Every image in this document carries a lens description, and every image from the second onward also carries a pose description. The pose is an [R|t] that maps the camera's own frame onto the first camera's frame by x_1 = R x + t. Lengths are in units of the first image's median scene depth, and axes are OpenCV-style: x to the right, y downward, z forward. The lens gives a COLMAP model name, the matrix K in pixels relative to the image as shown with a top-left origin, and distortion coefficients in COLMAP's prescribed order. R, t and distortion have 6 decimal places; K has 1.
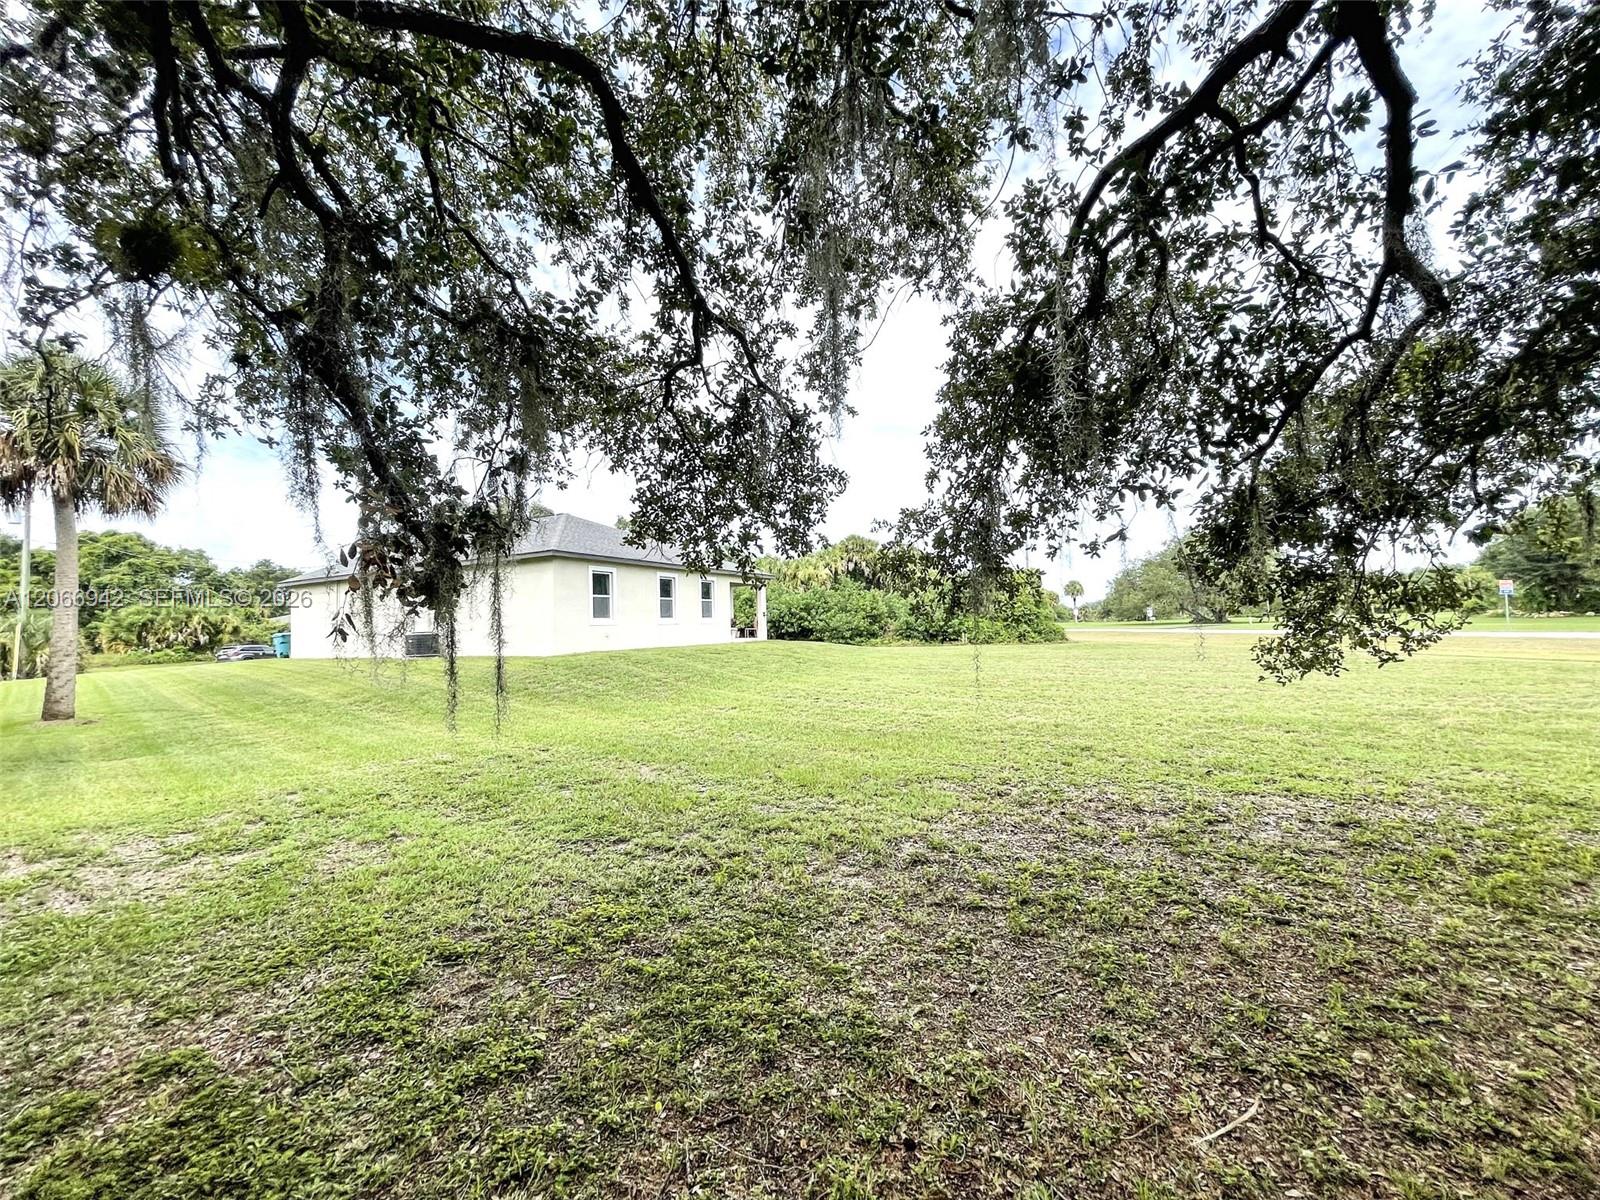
lens RADIAL K [[647.2, 0, 802.7], [0, 647.2, 605.0], [0, 0, 1]] dist [-0.003603, 0.000004]
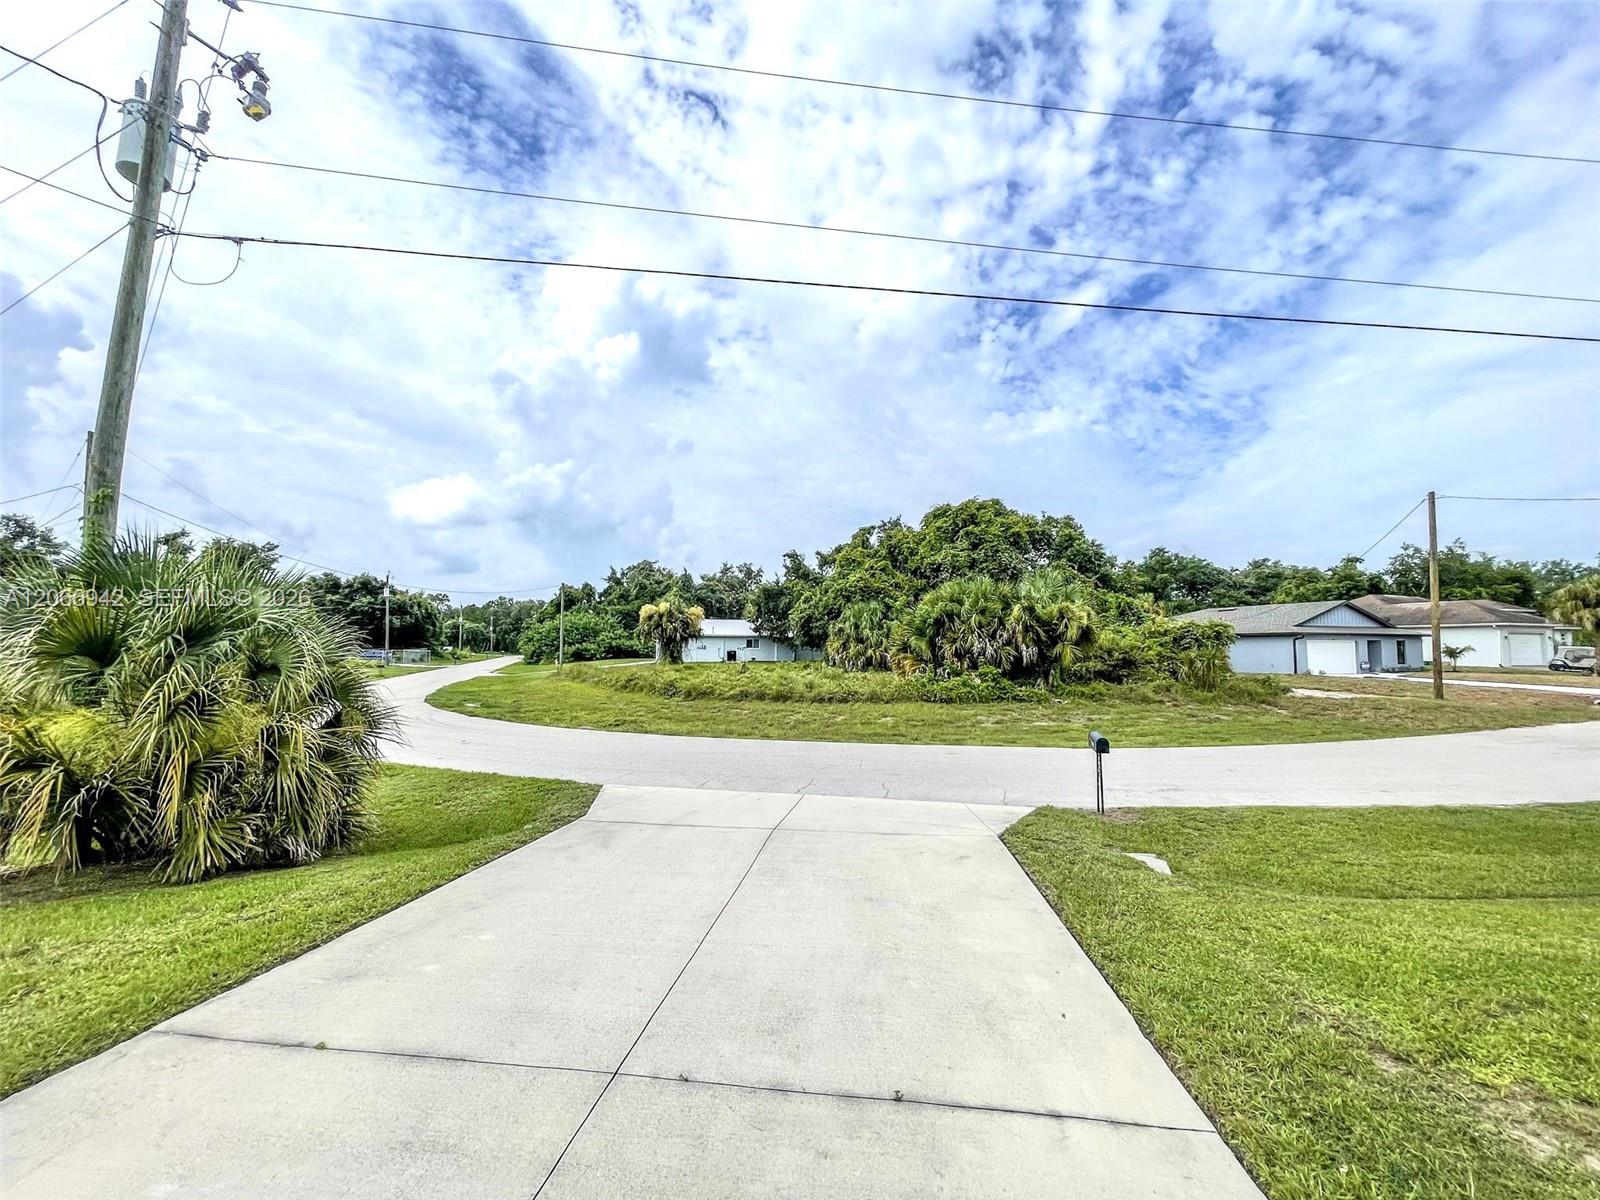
lens RADIAL K [[647.2, 0, 791.1], [0, 647.2, 595.3], [0, 0, 1]] dist [-0.003603, 0.000004]
pose [[0.339248, -0.043223, -0.939703, -0.571219], [0.017555, 0.999061, -0.039616, 0.027439], [0.940533, -0.003057, 0.339688, 0.713133]]
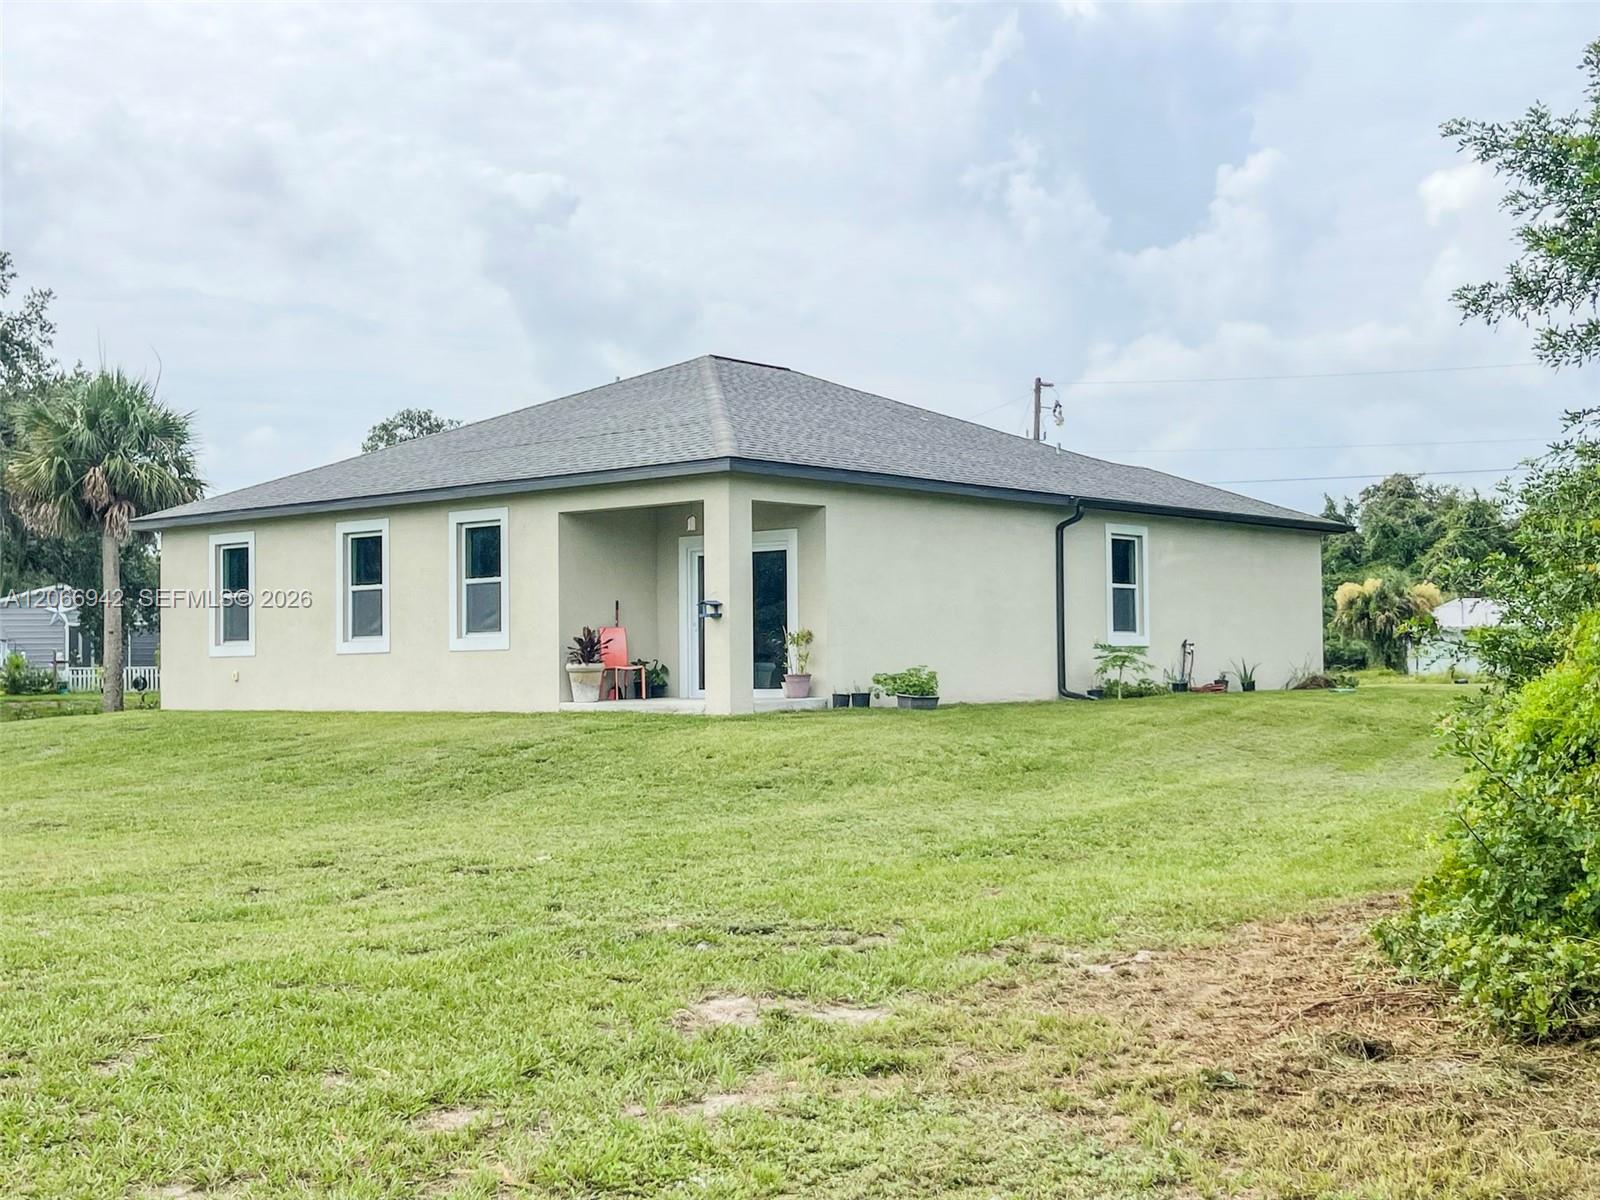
lens RADIAL K [[1937.5, 0, 809.1], [0, 1937.5, 587.7], [0, 0, 1]] dist [0.024032, 0.000000]
pose [[-0.223857, -0.008040, -0.974589, 0.428355], [0.052901, 0.998392, -0.020388, 0.013844], [0.973185, -0.056120, -0.223072, 0.751595]]
